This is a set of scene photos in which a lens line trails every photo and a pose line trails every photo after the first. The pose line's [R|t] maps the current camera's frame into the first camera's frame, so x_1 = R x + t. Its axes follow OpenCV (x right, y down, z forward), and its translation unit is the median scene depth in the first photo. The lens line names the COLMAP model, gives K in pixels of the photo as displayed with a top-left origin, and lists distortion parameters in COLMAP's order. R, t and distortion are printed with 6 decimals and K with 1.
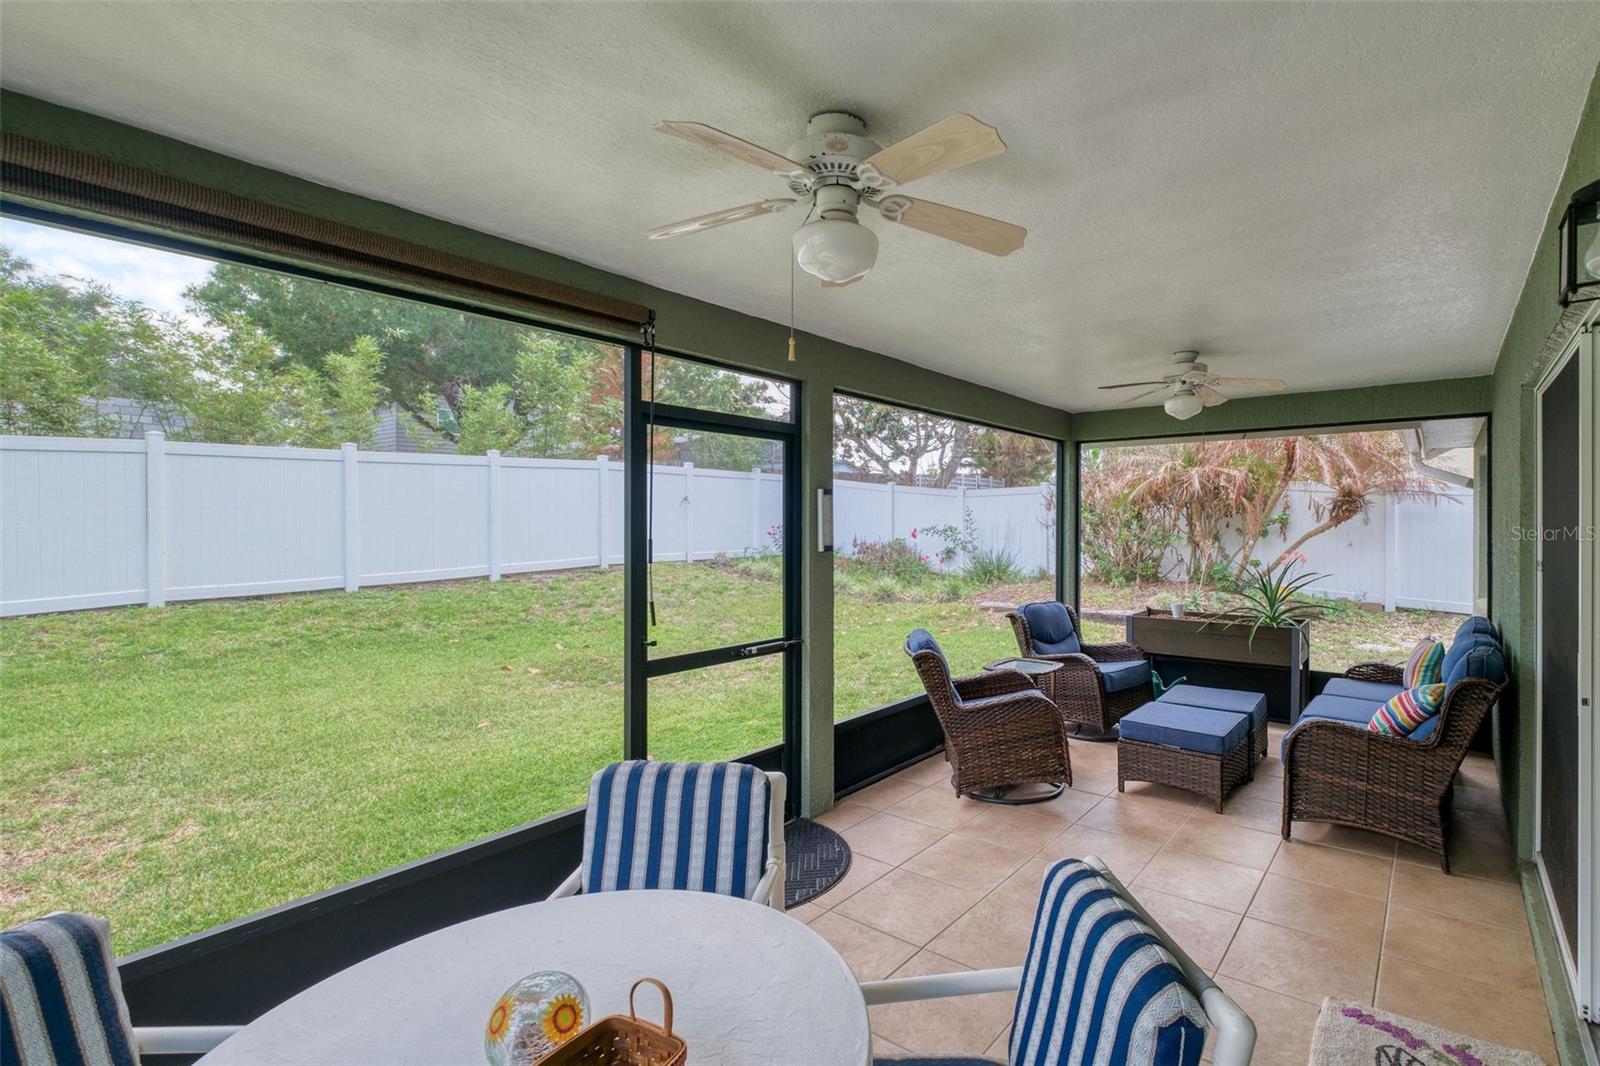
lens RADIAL K [[725.1, 0, 905.9], [0, 725.1, 523.7], [0, 0, 1]] dist [0.000650, -0.000130]
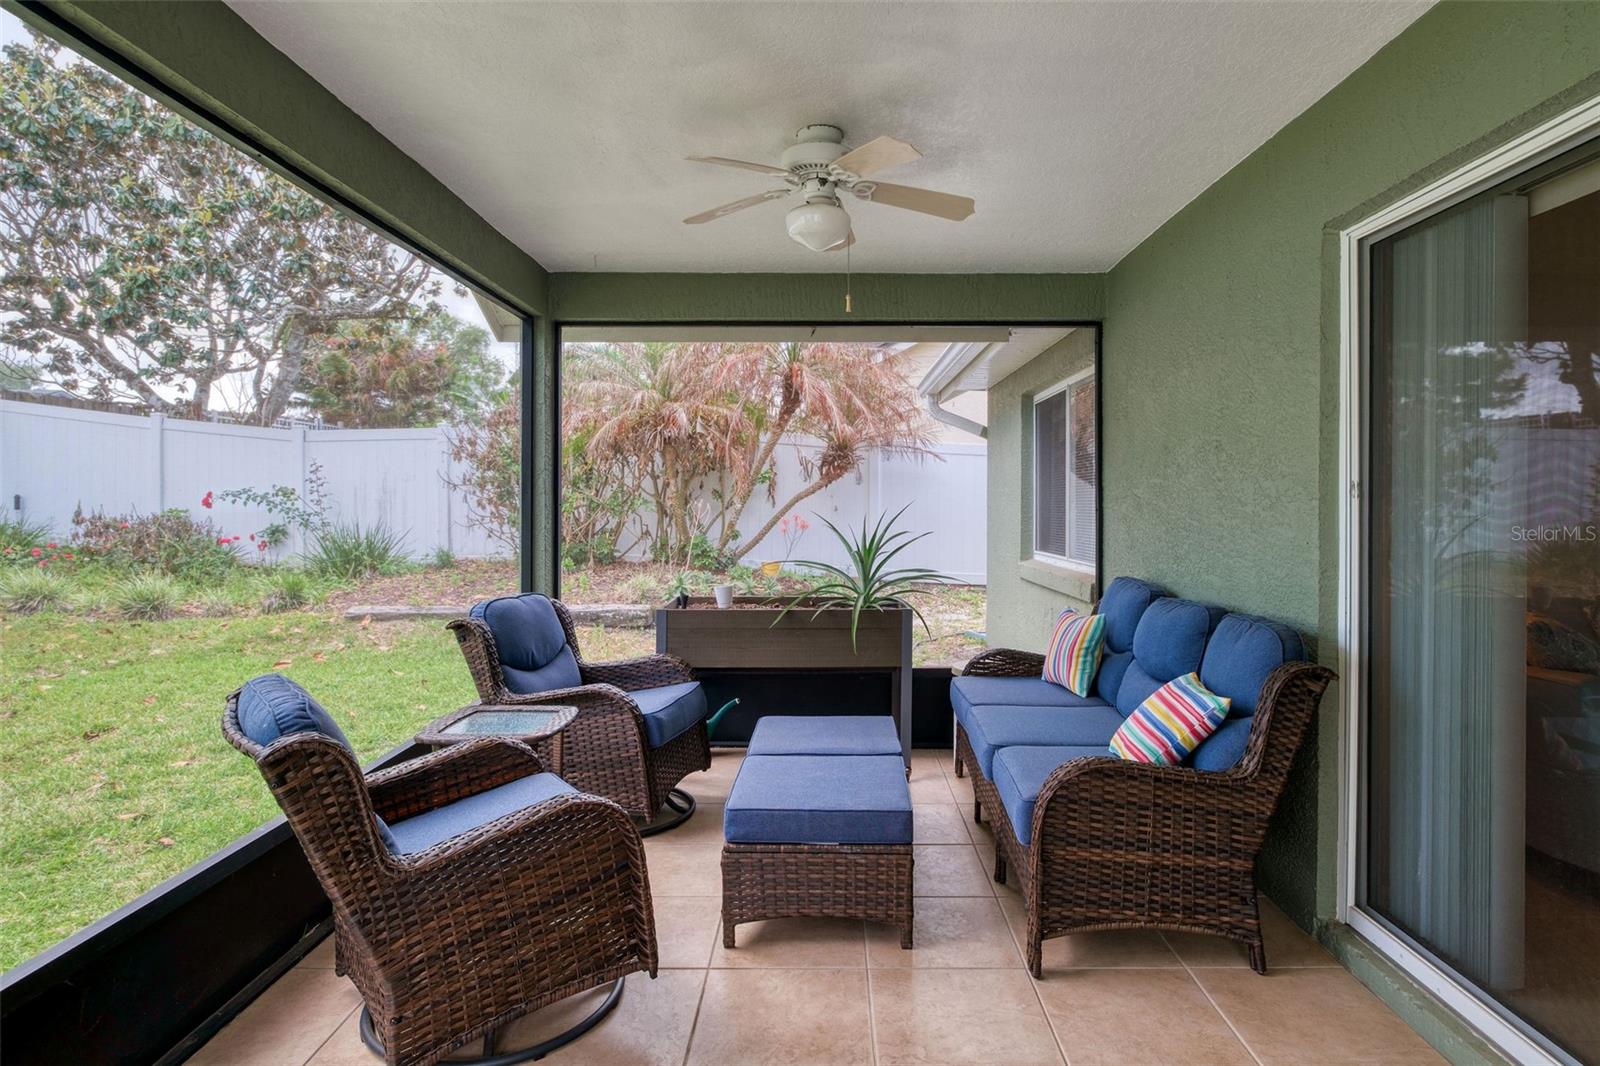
lens RADIAL K [[888.0, 0, 810.6], [0, 888.0, 509.8], [0, 0, 1]] dist [-0.000414, 0.000343]
pose [[0.815964, -0.005201, 0.578079, -0.008889], [-0.000279, 0.999956, 0.009391, 0.022247], [-0.578102, -0.007824, 0.815927, 0.195745]]
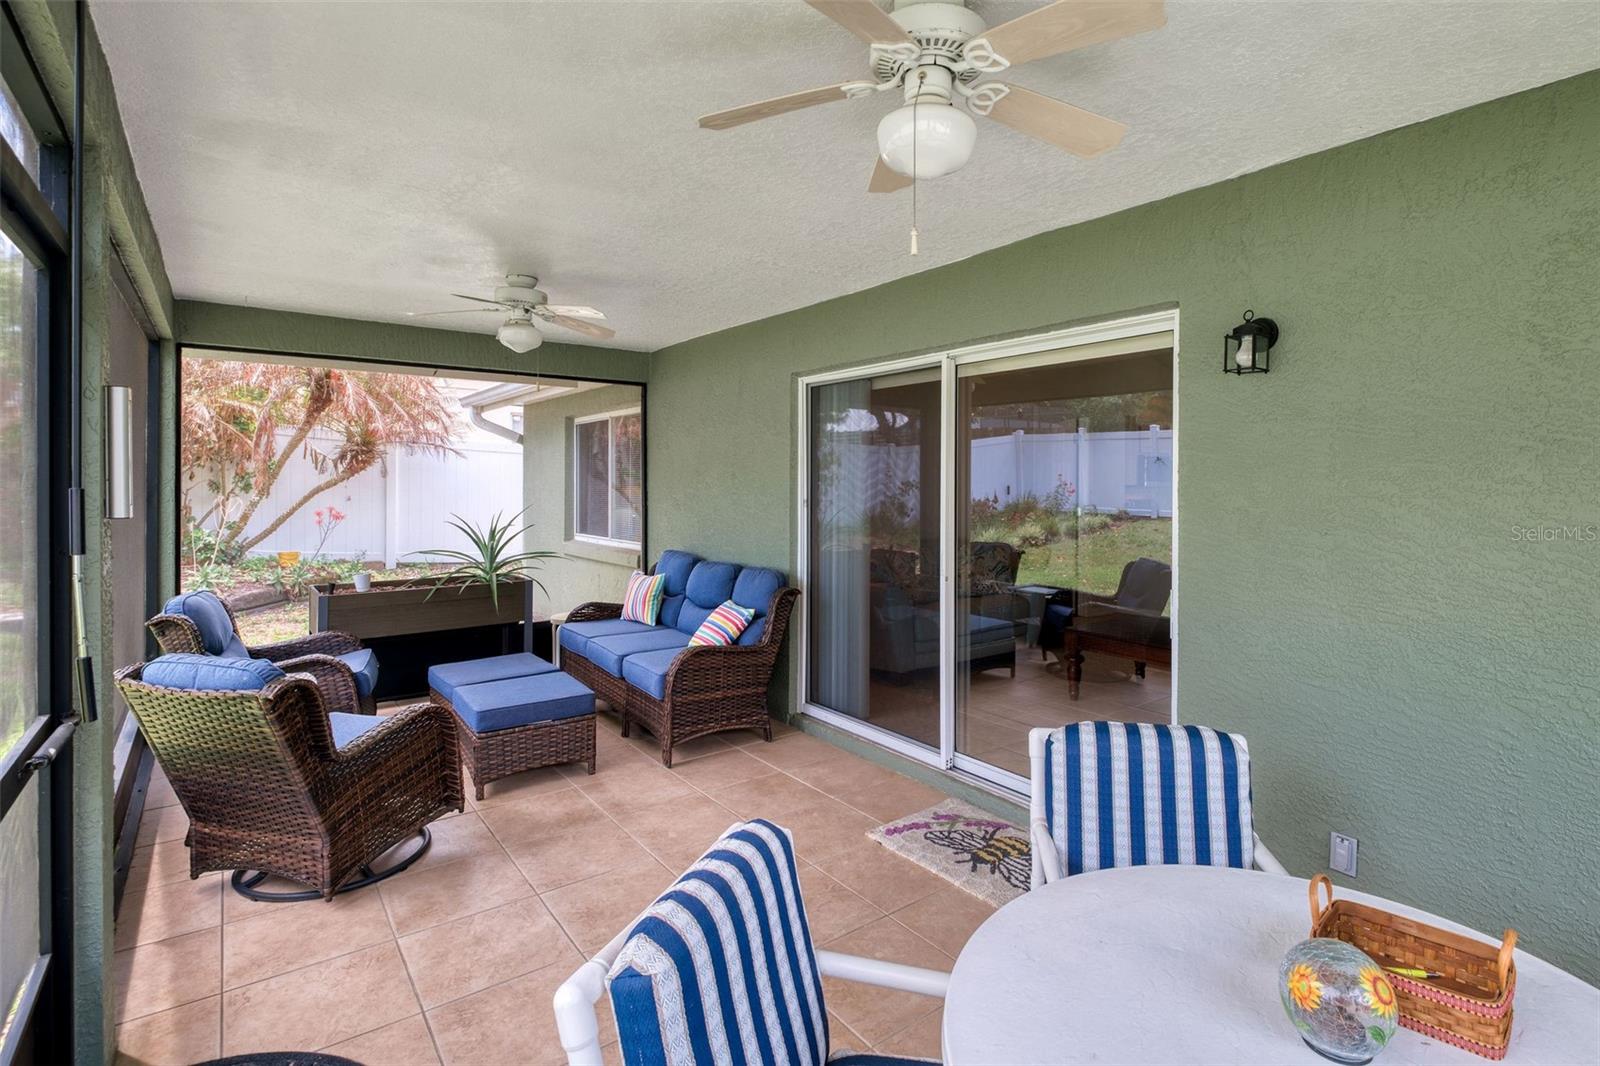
lens RADIAL K [[801.9, 0, 837.3], [0, 801.9, 492.1], [0, 0, 1]] dist [0.018806, -0.000017]
pose [[0.283557, -0.012098, 0.958879, -0.196902], [-0.003758, 0.999899, 0.013727, 0.004672], [-0.958948, -0.007496, 0.283483, 0.157235]]
